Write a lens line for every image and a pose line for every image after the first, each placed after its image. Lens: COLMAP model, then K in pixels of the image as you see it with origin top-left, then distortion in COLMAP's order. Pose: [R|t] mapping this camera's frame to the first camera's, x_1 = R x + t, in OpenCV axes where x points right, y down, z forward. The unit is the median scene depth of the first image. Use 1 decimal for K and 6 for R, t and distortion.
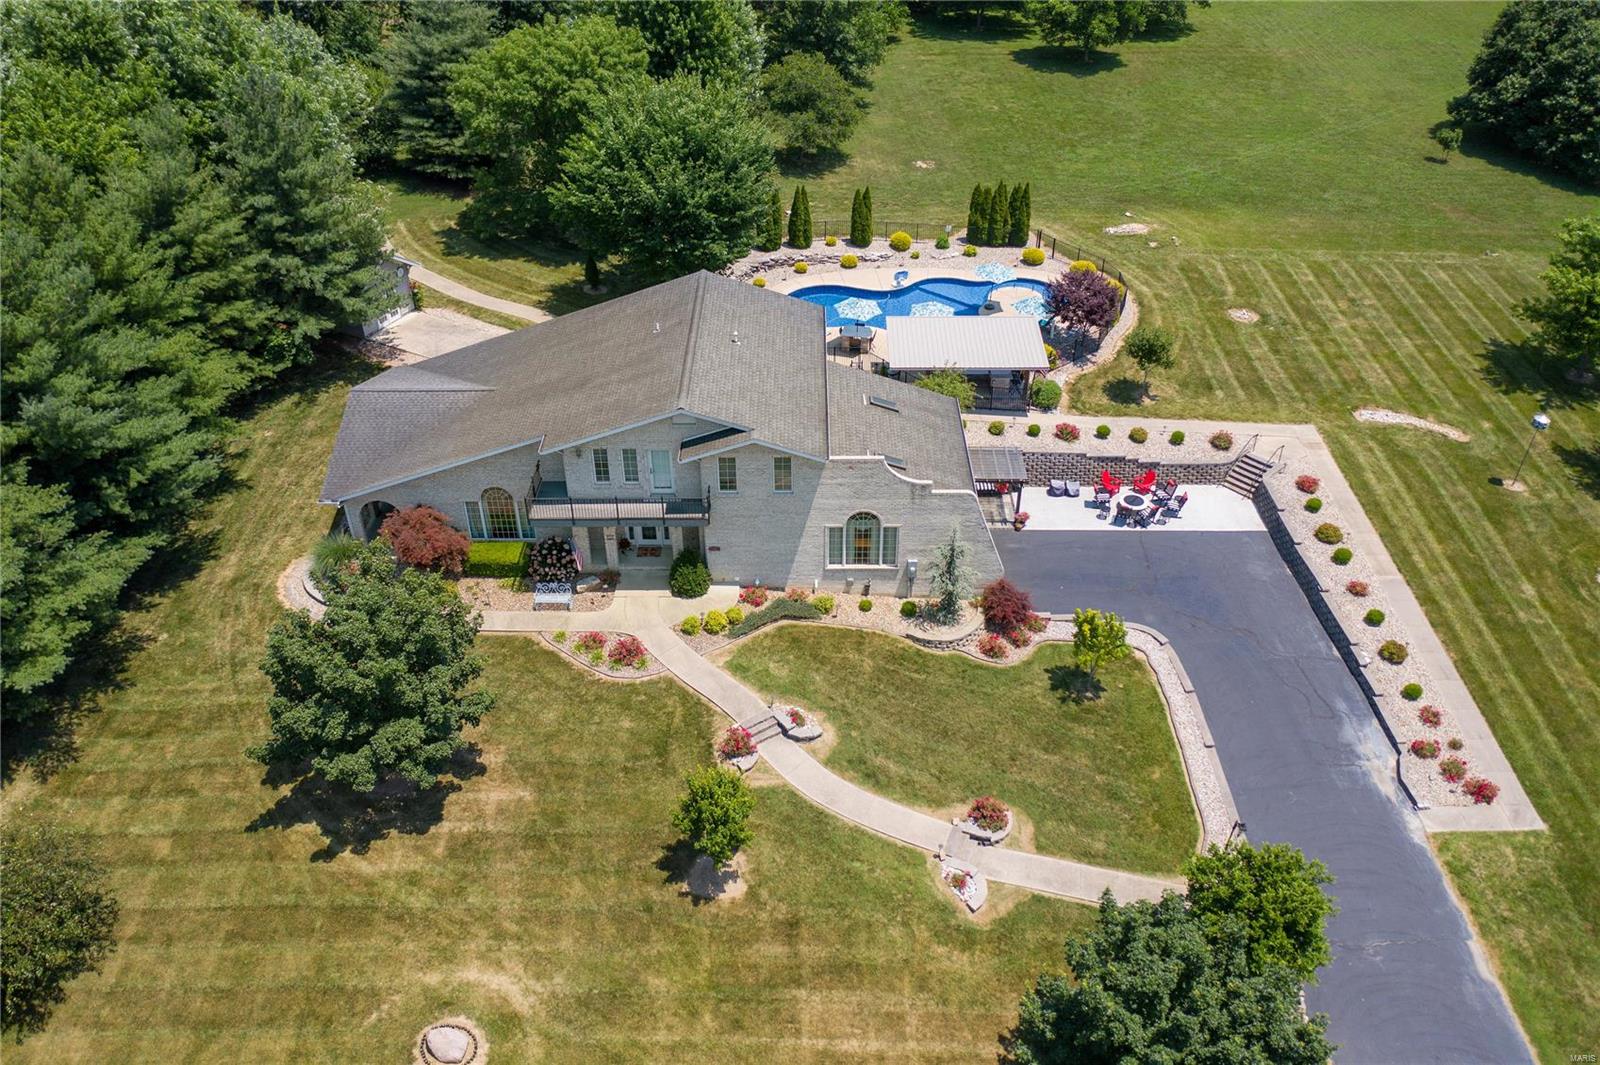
lens RADIAL K [[1247.9, 0, 796.3], [0, 1247.9, 530.3], [0, 0, 1]] dist [-0.007552, 0.000004]
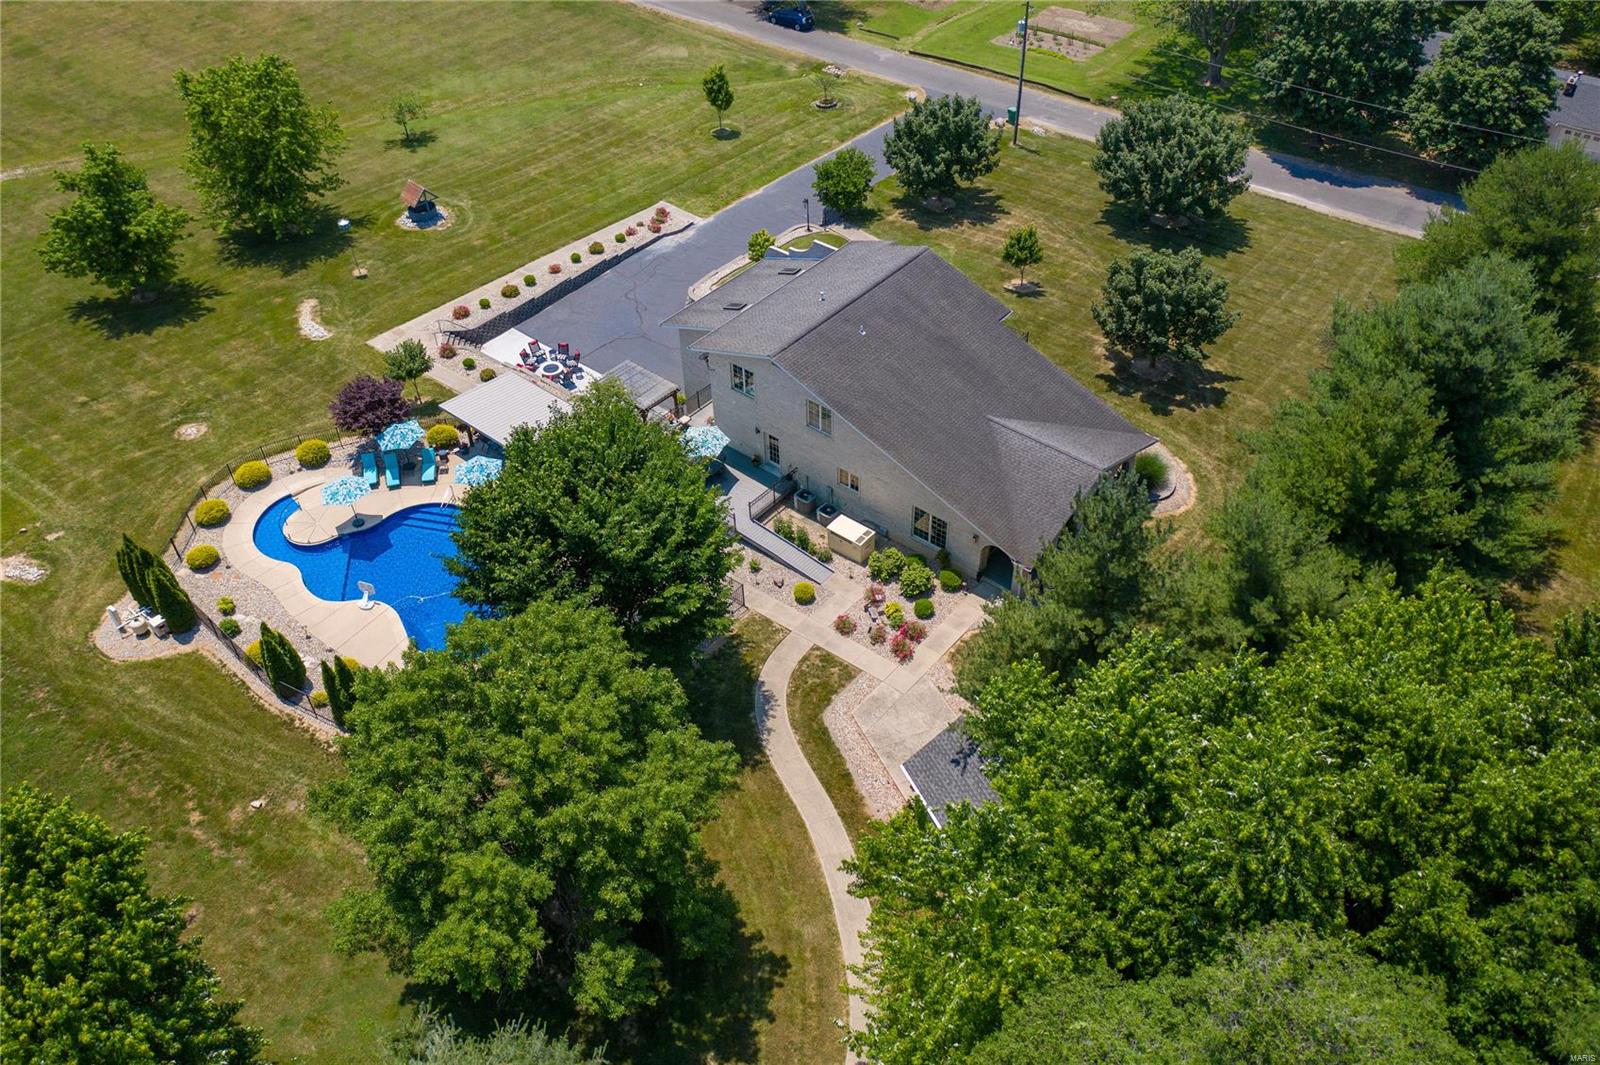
lens RADIAL K [[1256.7, 0, 795.1], [0, 1256.7, 535.5], [0, 0, 1]] dist [-0.015344, -0.001659]
pose [[-0.770095, -0.409068, 0.489506, -0.757771], [0.392519, 0.301037, 0.869083, -1.210610], [-0.502873, 0.861418, -0.071260, 1.366119]]
